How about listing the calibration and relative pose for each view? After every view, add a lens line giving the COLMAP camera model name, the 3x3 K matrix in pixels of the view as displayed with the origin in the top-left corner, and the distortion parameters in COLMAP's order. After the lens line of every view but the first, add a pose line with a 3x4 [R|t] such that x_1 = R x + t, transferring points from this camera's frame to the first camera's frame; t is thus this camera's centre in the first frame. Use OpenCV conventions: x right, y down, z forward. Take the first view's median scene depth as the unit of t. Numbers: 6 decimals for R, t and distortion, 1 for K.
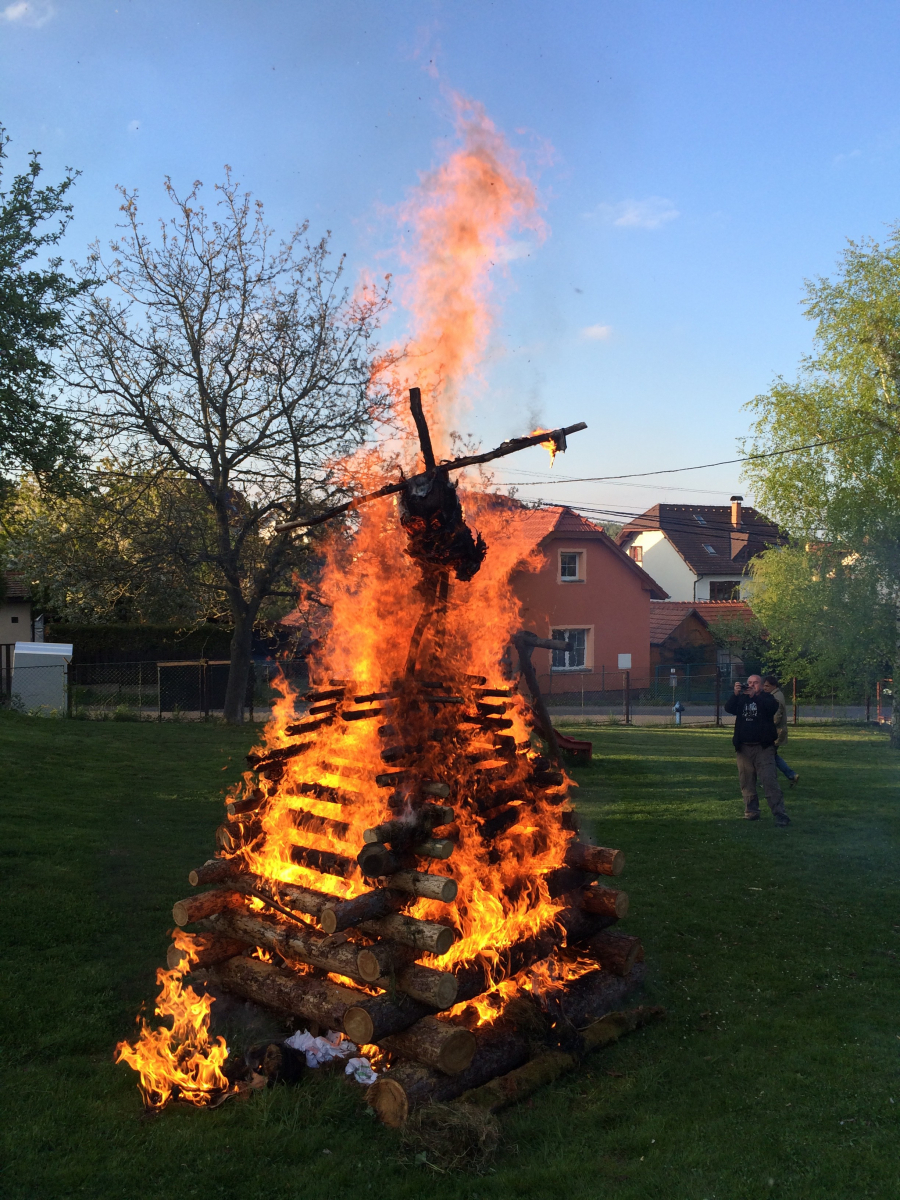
lens RADIAL K [[1020.1, 0, 433.6], [0, 1020.1, 599.8], [0, 0, 1]] dist [0.083931, -0.113989]
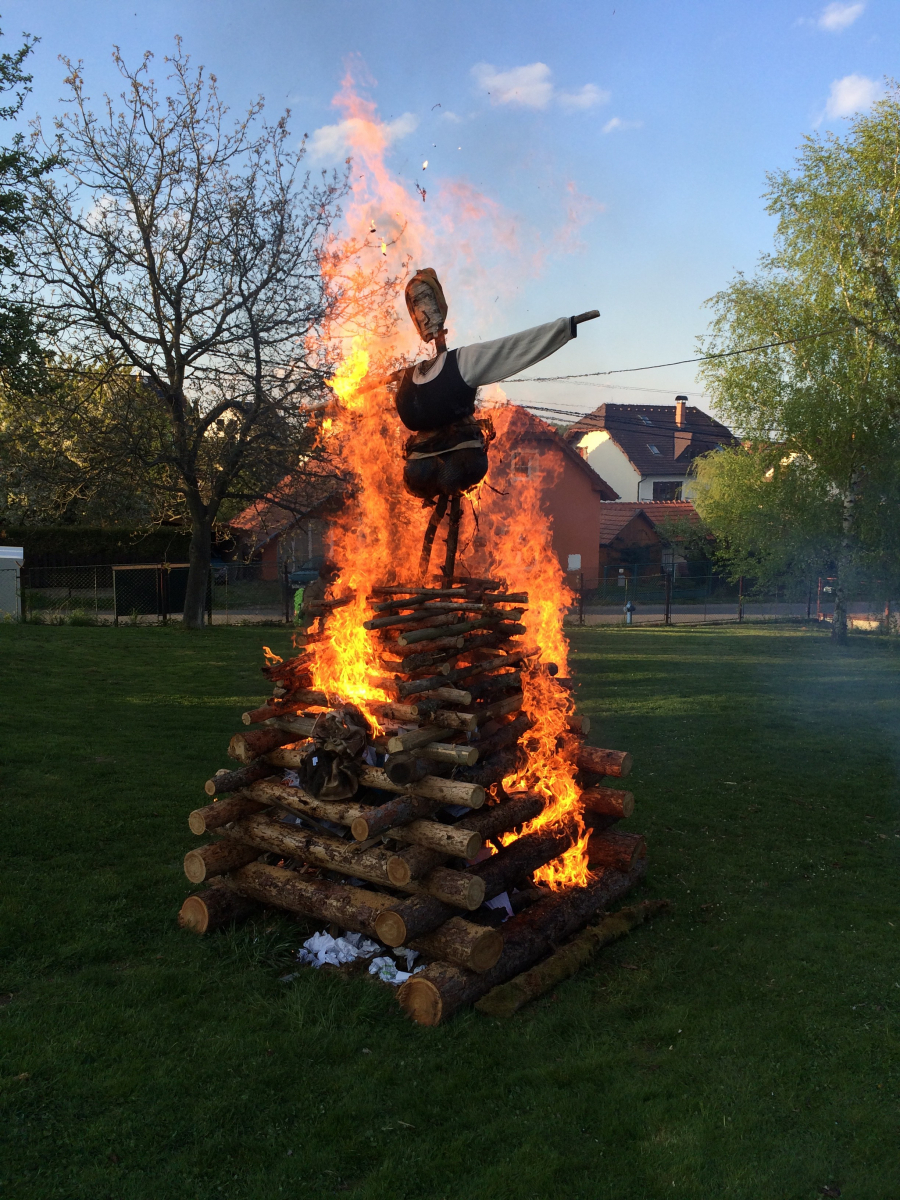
lens RADIAL K [[1020.1, 0, 440.4], [0, 1020.1, 595.1], [0, 0, 1]] dist [0.083931, -0.113989]
pose [[0.998070, -0.006697, 0.061744, -0.038721], [0.000952, 0.995703, 0.092602, -0.003262], [-0.062099, -0.092364, 0.993787, 0.011074]]
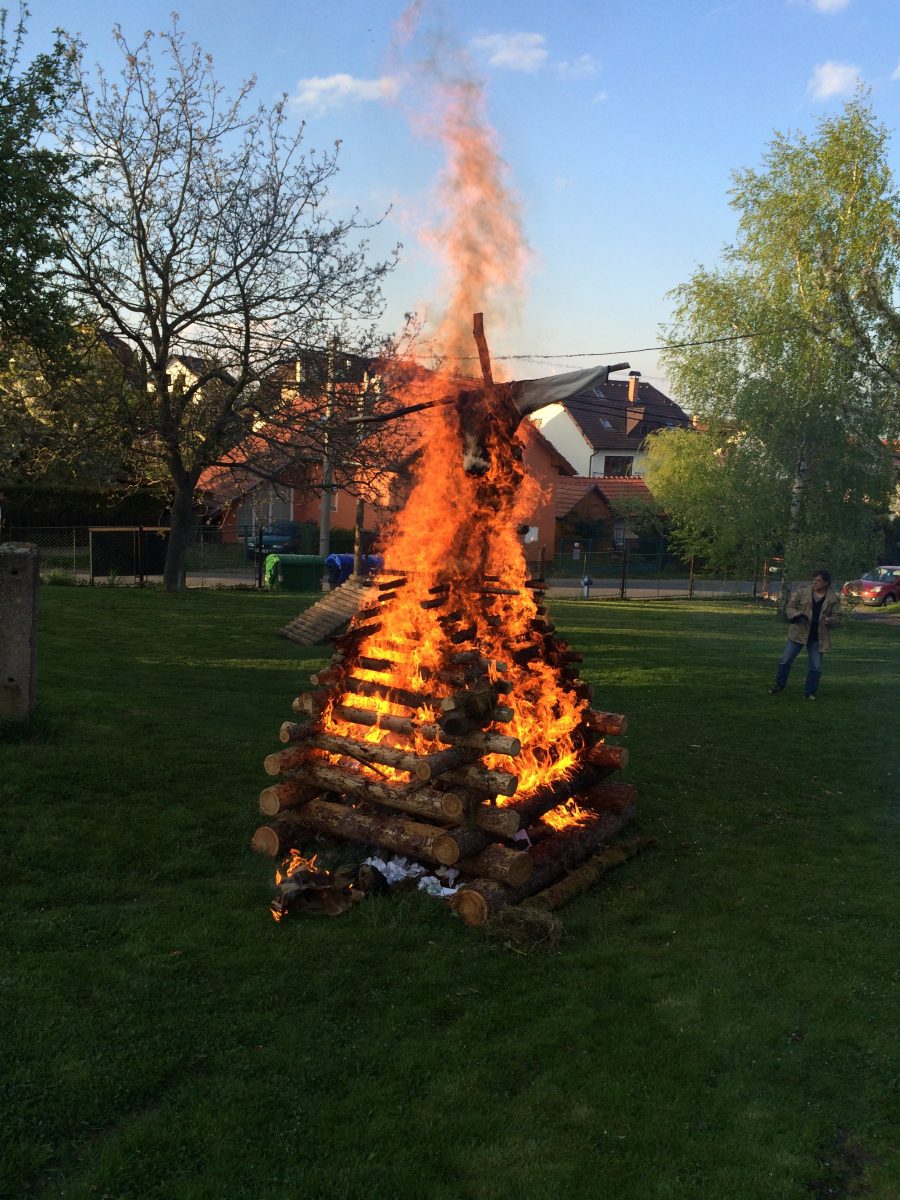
lens RADIAL K [[1020.1, 0, 440.2], [0, 1020.1, 596.4], [0, 0, 1]] dist [0.083931, -0.113989]
pose [[0.993402, 0.018116, 0.113243, -0.104507], [-0.032389, 0.991564, 0.125503, -0.023532], [-0.110015, -0.128343, 0.985609, -0.088468]]
